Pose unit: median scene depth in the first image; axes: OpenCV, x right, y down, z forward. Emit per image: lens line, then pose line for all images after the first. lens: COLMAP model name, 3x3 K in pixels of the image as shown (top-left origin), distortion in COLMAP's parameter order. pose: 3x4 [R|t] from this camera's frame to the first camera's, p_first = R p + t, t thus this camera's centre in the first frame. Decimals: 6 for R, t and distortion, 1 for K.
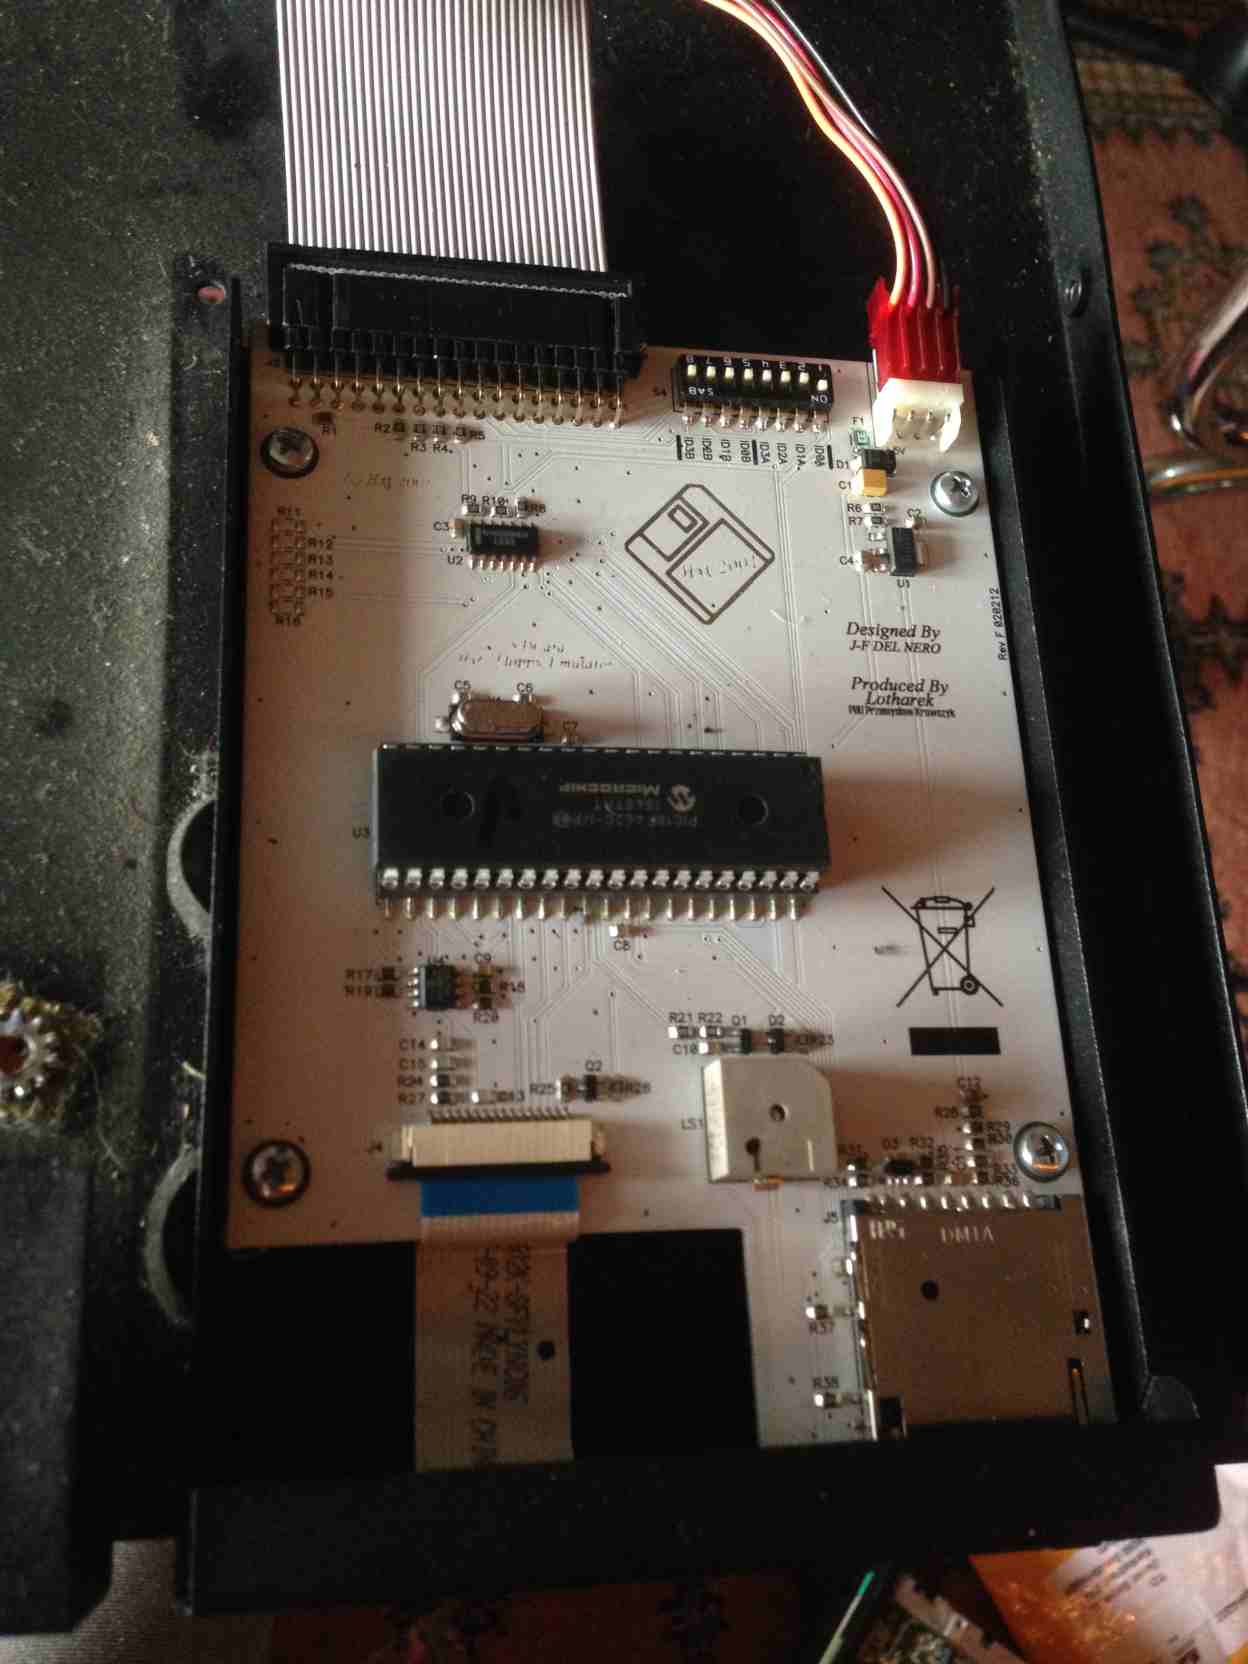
lens RADIAL K [[1590.8, 0, 624.0], [0, 1590.8, 832.0], [0, 0, 1]] dist [0.105531, -0.178488]
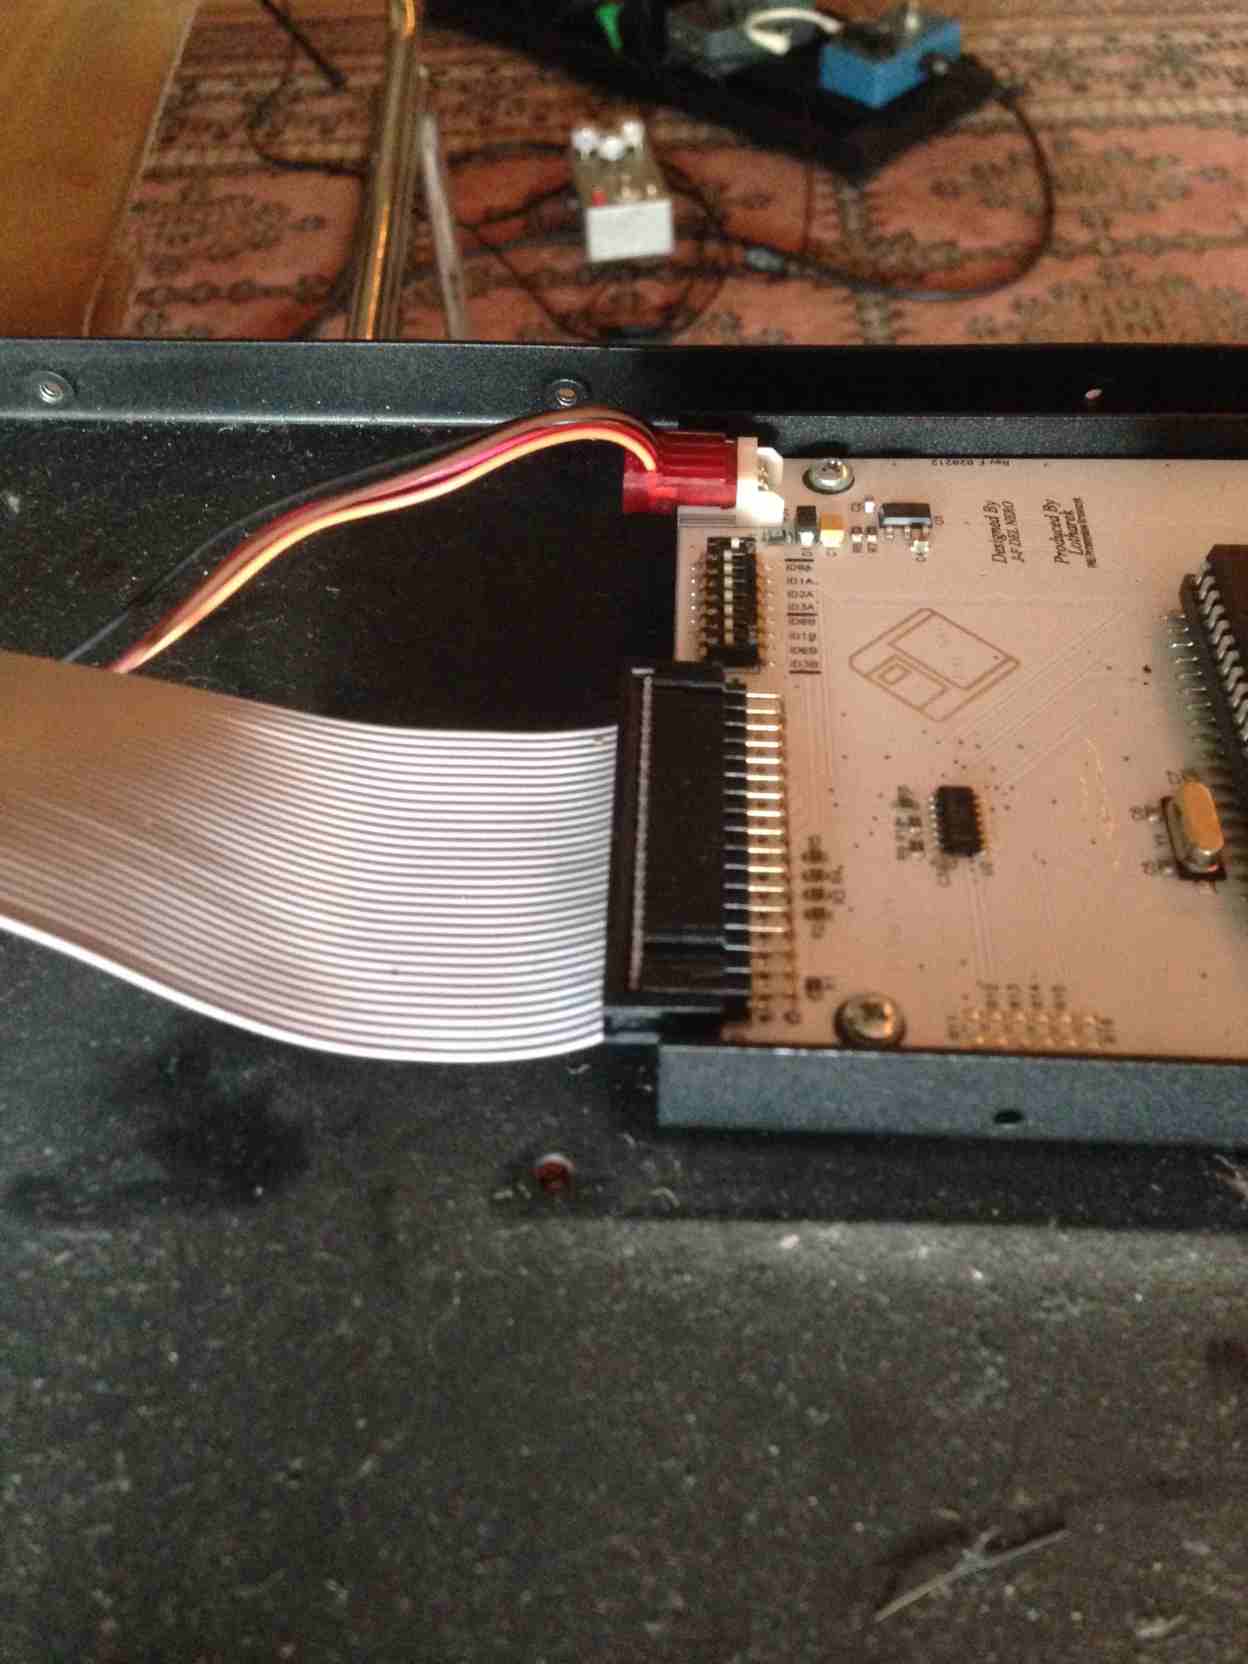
lens RADIAL K [[1590.8, 0, 624.0], [0, 1590.8, 832.0], [0, 0, 1]] dist [0.105531, -0.178488]
pose [[0.083051, -0.859625, 0.504131, -0.507823], [0.952158, 0.217747, 0.214434, -0.514537], [-0.294106, 0.462203, 0.836582, 0.324907]]
